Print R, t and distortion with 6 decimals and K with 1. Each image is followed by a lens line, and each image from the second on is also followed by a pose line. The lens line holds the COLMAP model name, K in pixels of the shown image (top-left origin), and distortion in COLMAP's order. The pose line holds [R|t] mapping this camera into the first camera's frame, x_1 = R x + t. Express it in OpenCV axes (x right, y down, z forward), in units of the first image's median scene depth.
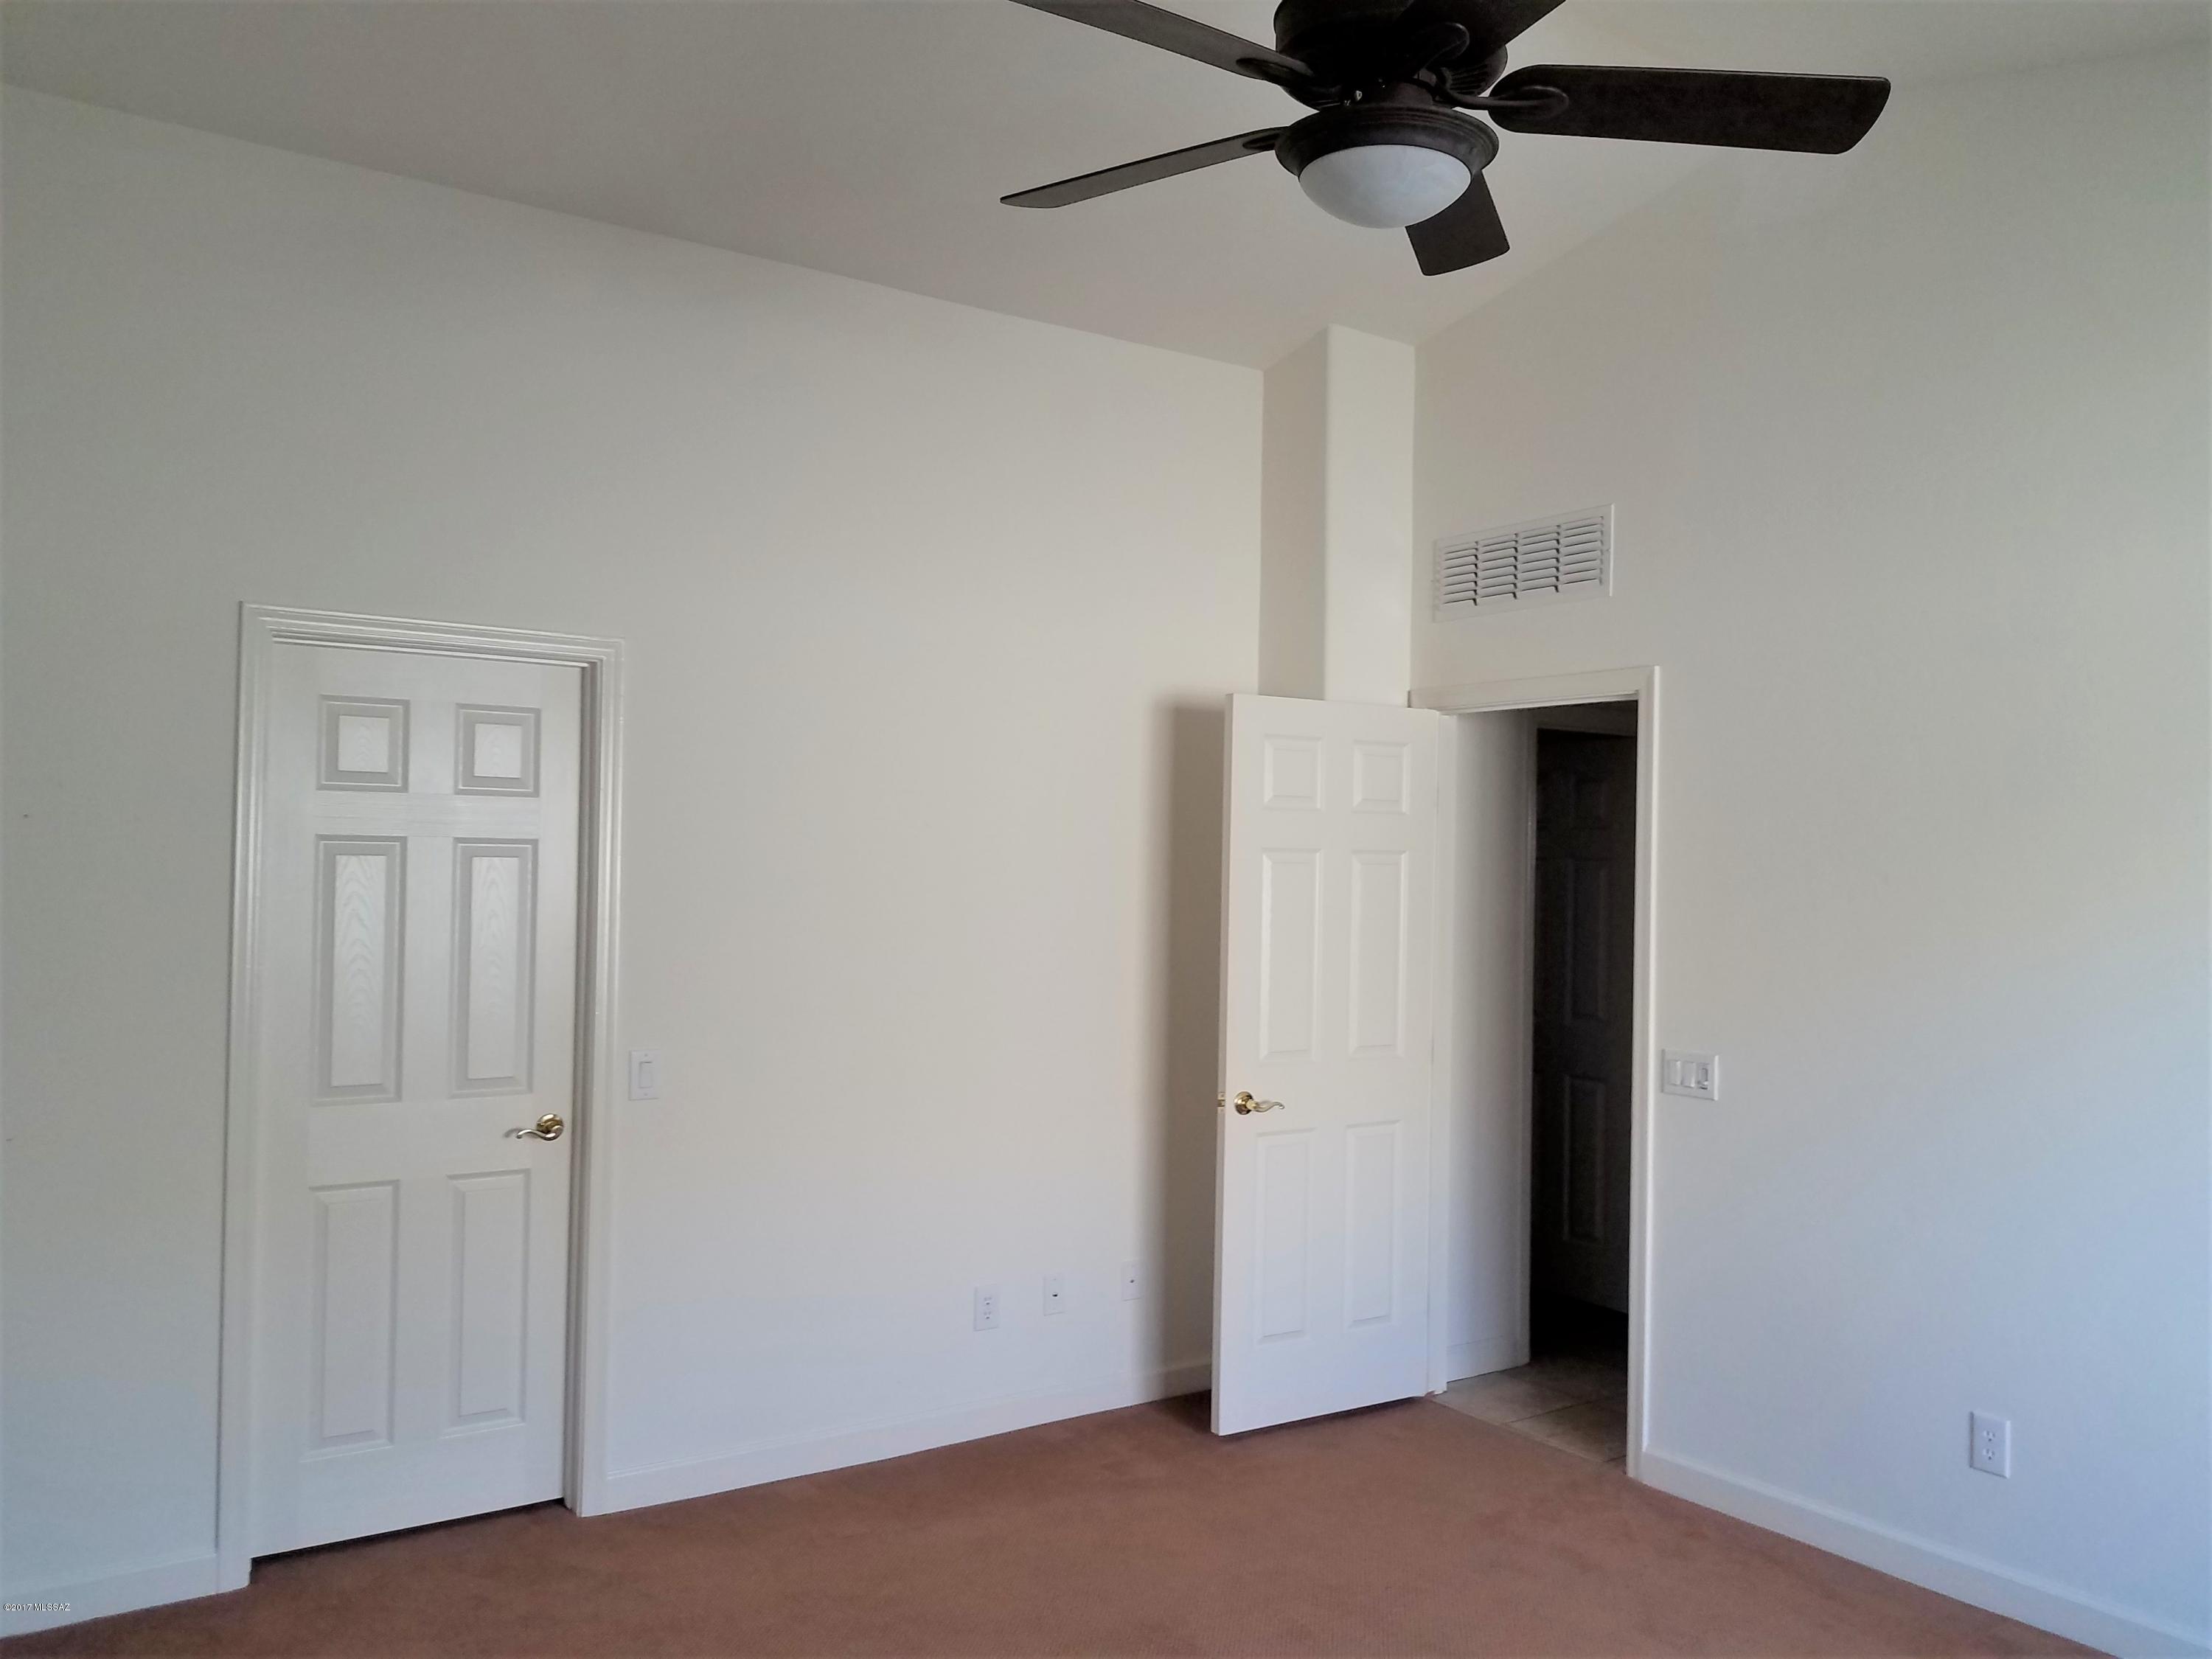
lens RADIAL K [[1748.1, 0, 1101.5], [0, 1748.1, 859.3], [0, 0, 1]] dist [0.008981, -0.001289]
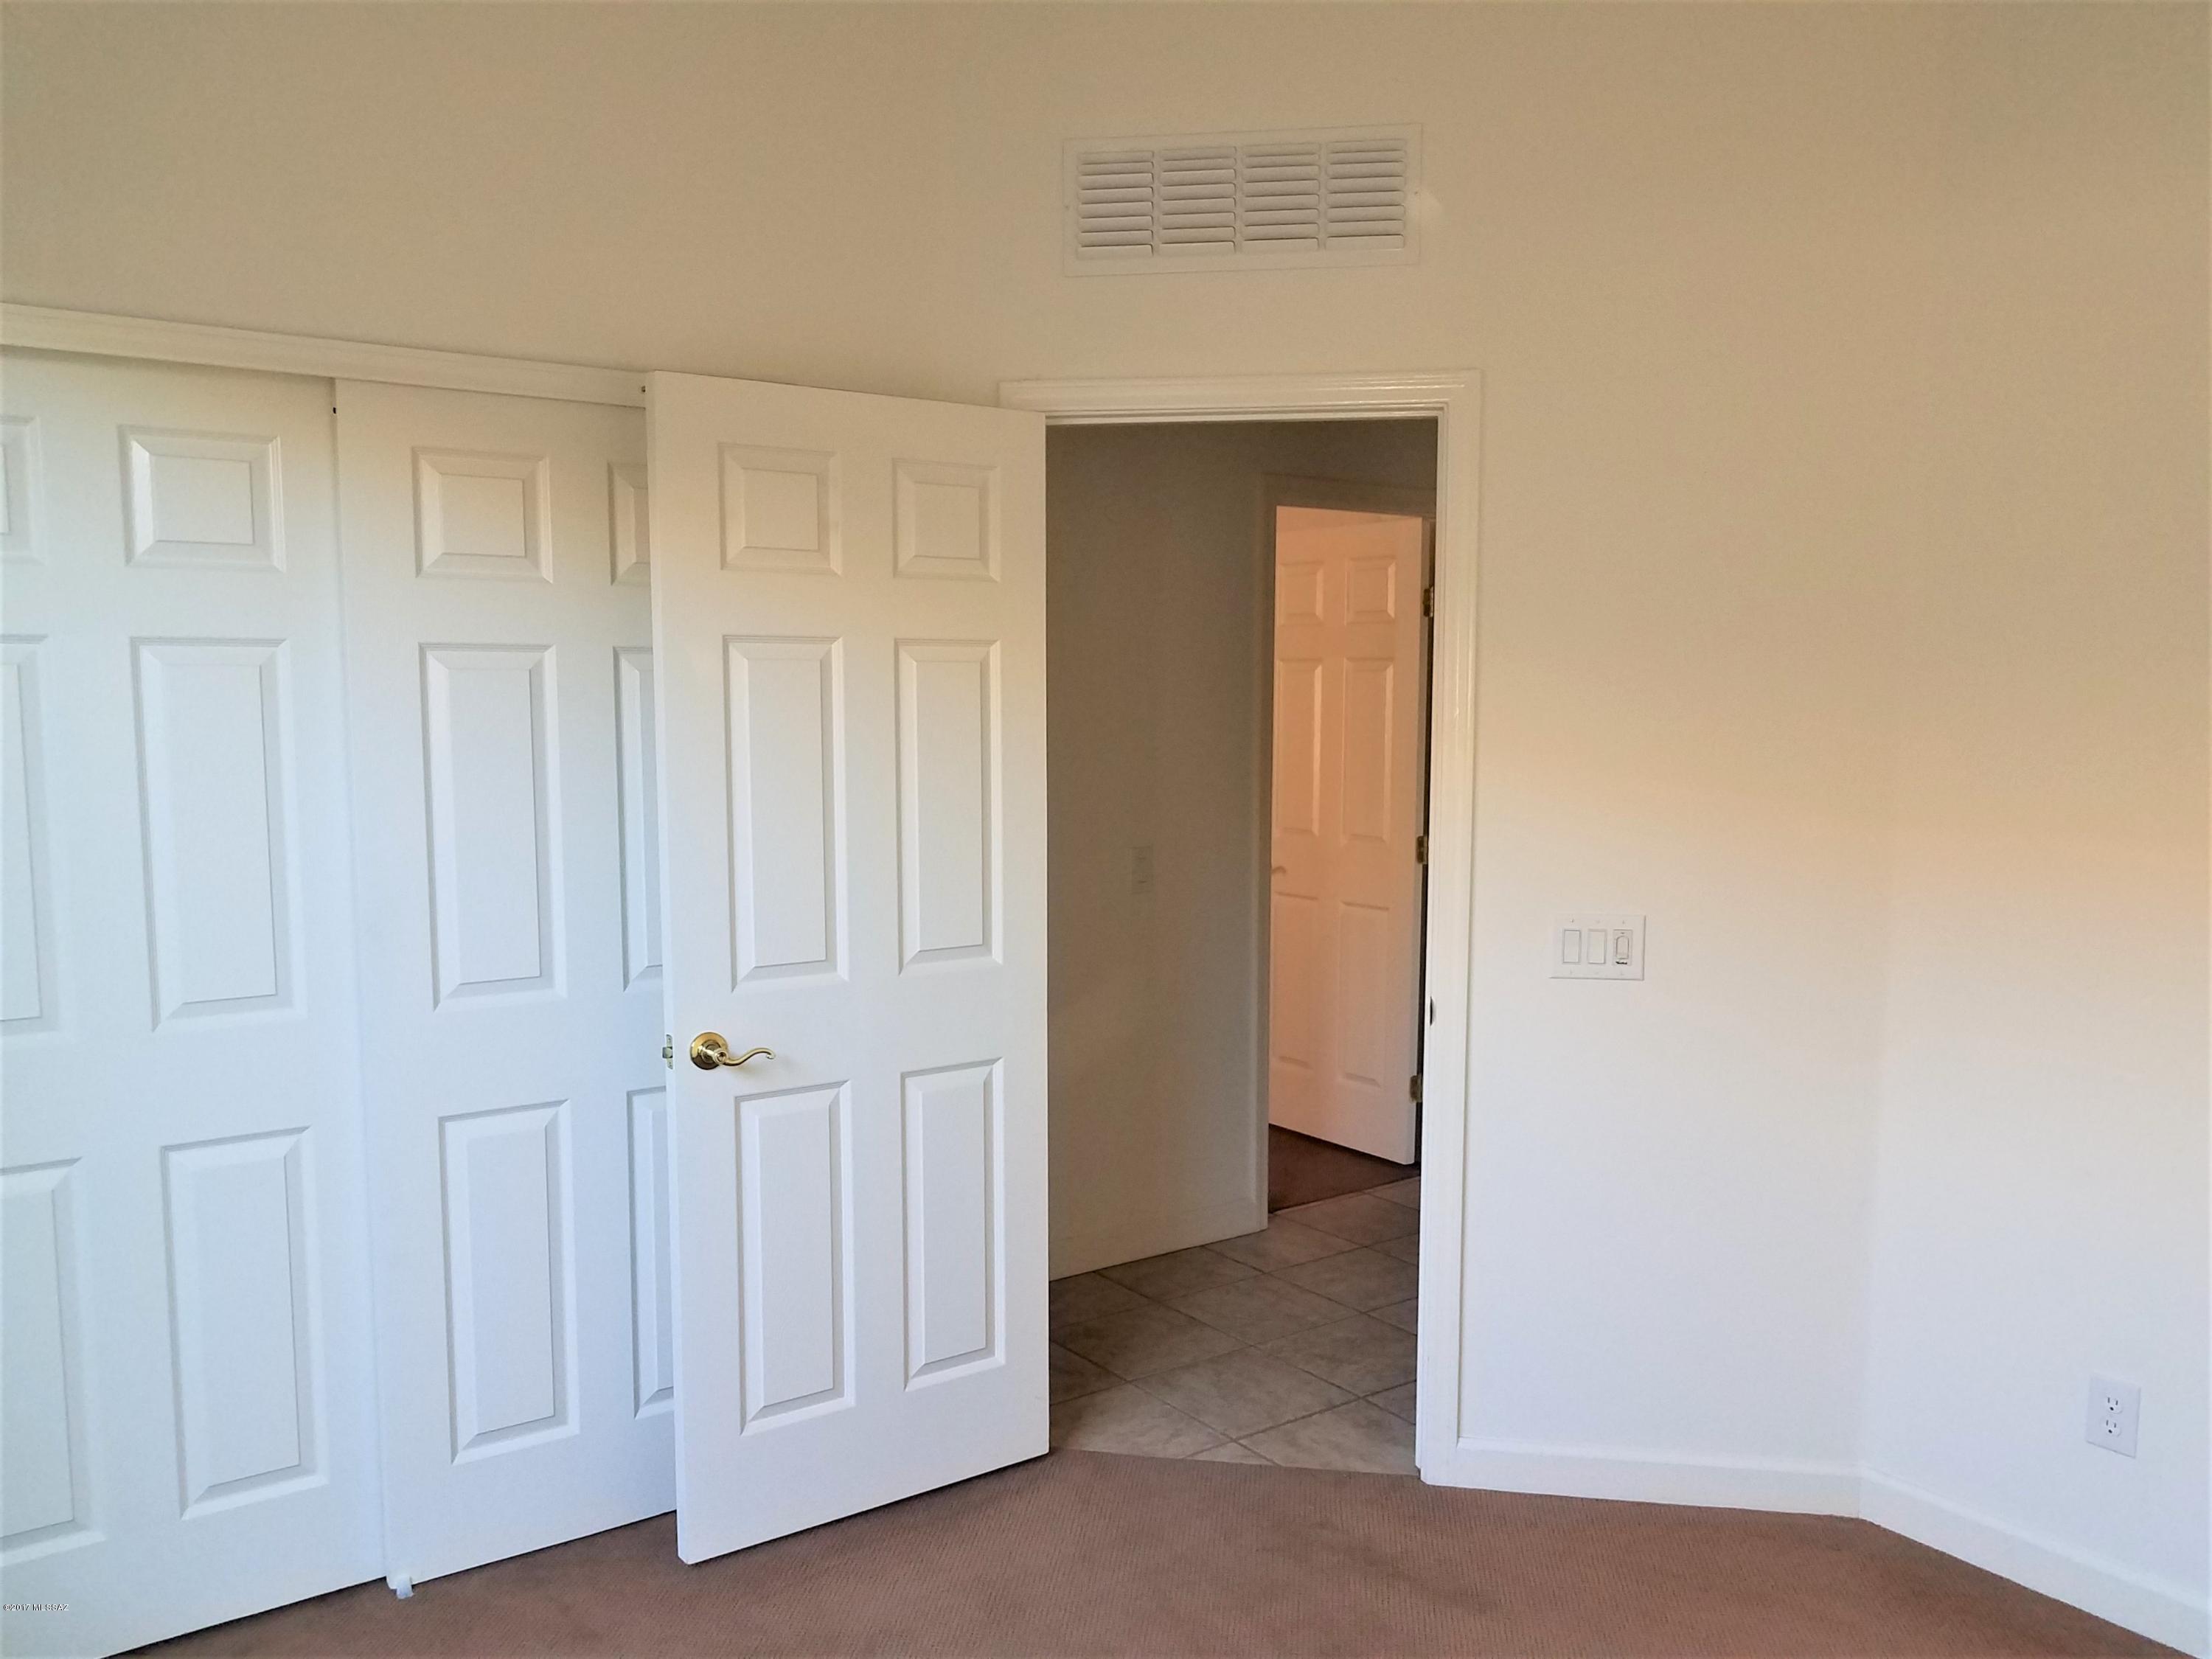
lens RADIAL K [[1748.1, 0, 1101.5], [0, 1748.1, 859.3], [0, 0, 1]] dist [0.008981, -0.001289]
pose [[0.718304, -0.097260, 0.688898, -0.262900], [0.003205, 0.990632, 0.136518, -0.012110], [-0.695722, -0.095853, 0.711887, 0.528374]]
